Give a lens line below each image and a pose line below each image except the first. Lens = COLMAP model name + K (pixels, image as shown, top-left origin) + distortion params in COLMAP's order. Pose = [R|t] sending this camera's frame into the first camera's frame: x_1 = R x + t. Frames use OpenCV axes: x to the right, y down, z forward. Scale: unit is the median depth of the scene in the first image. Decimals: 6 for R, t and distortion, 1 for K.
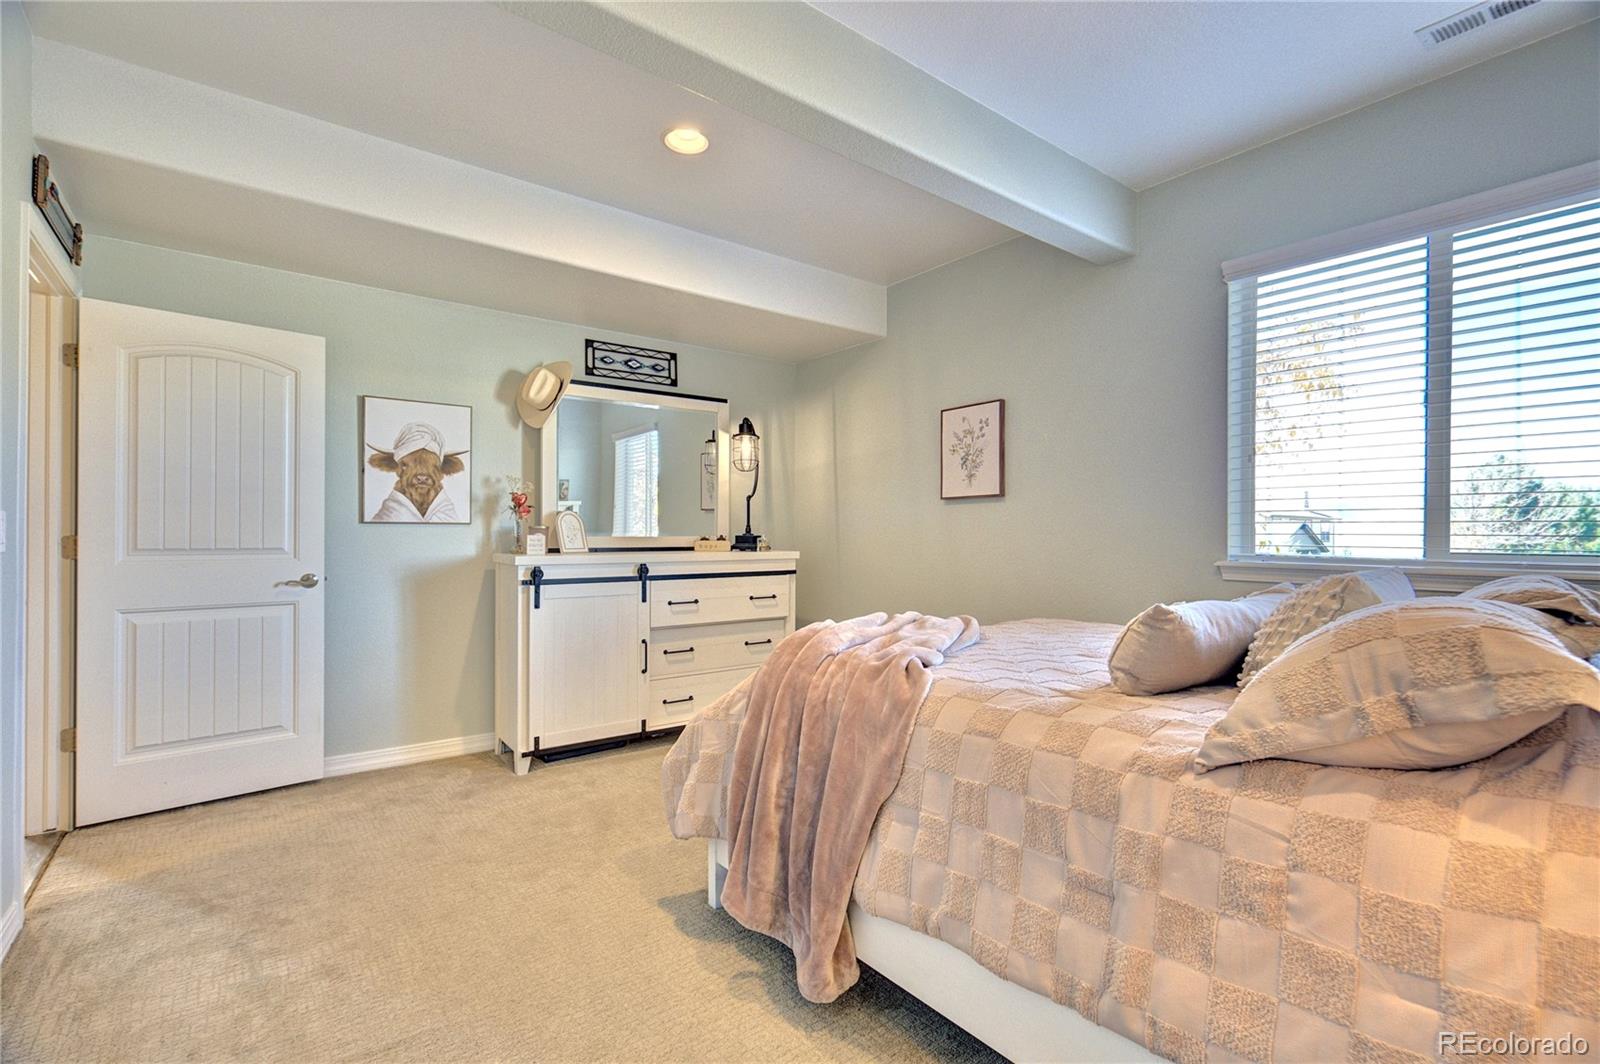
lens RADIAL K [[736.8, 0, 797.8], [0, 736.8, 525.0], [0, 0, 1]] dist [0.001501, -0.000178]
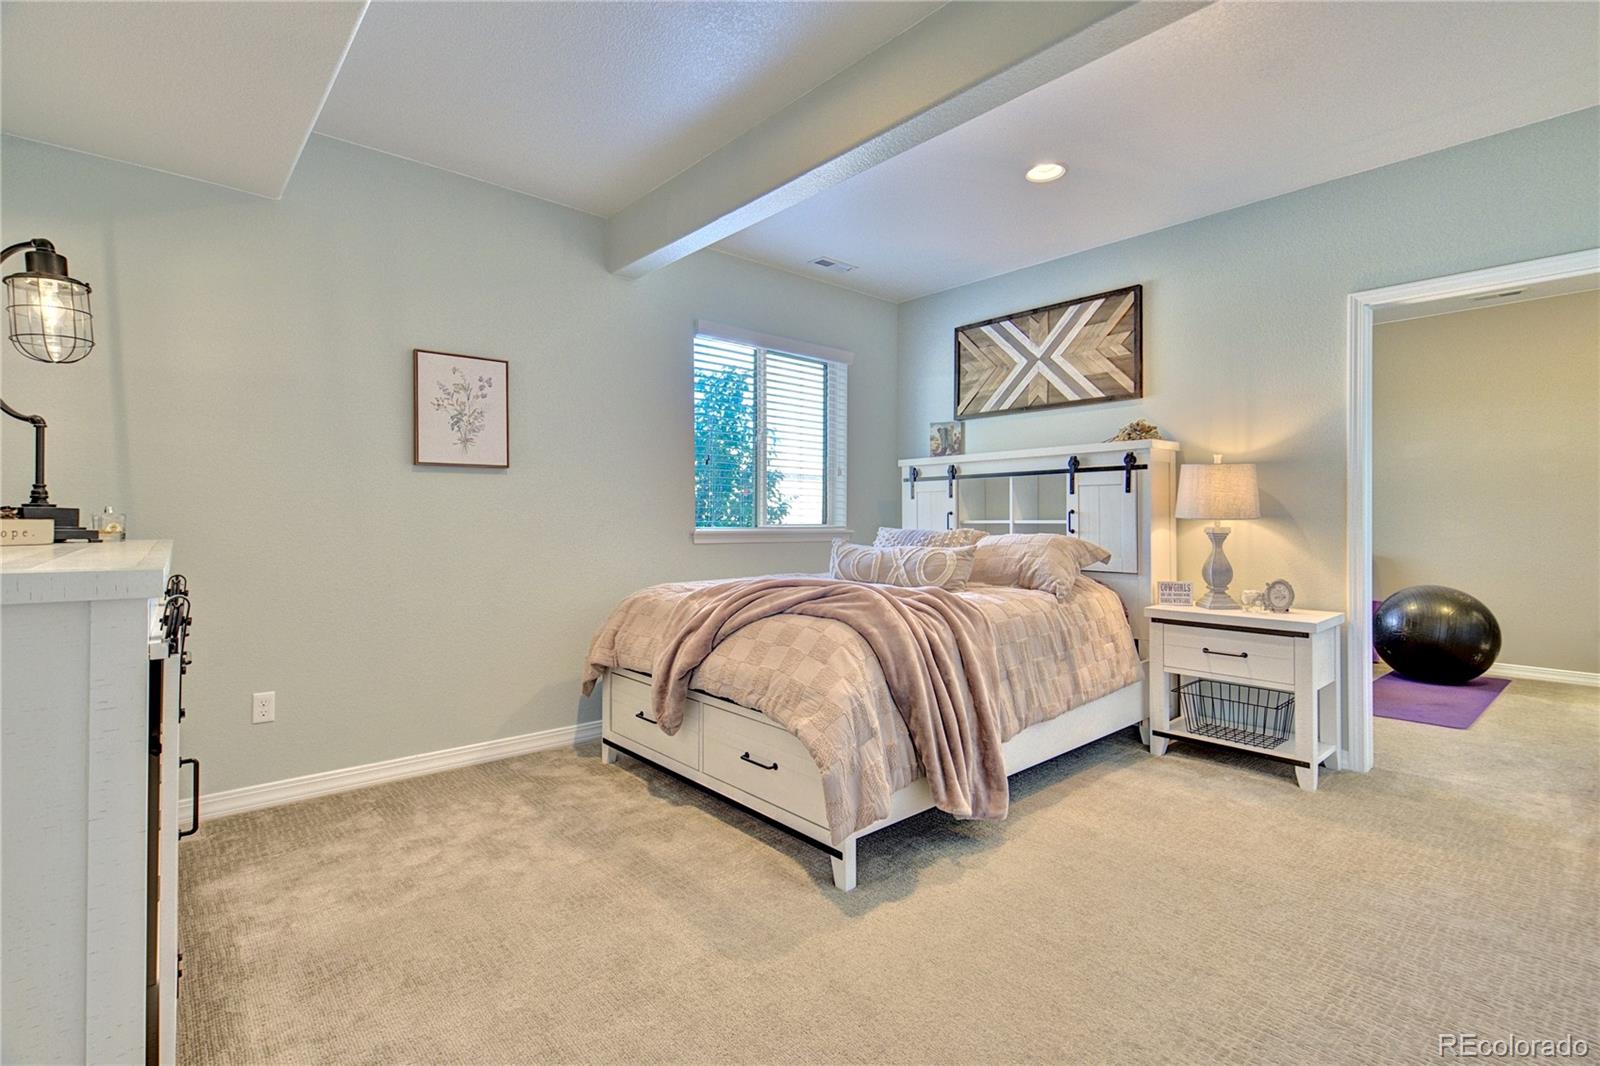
lens RADIAL K [[736.8, 0, 797.8], [0, 736.8, 526.0], [0, 0, 1]] dist [0.001501, -0.000178]
pose [[-0.068211, -0.007893, 0.997640, -0.627084], [-0.005413, 0.999957, 0.007541, 0.022385], [-0.997656, -0.004885, -0.068251, 0.676447]]
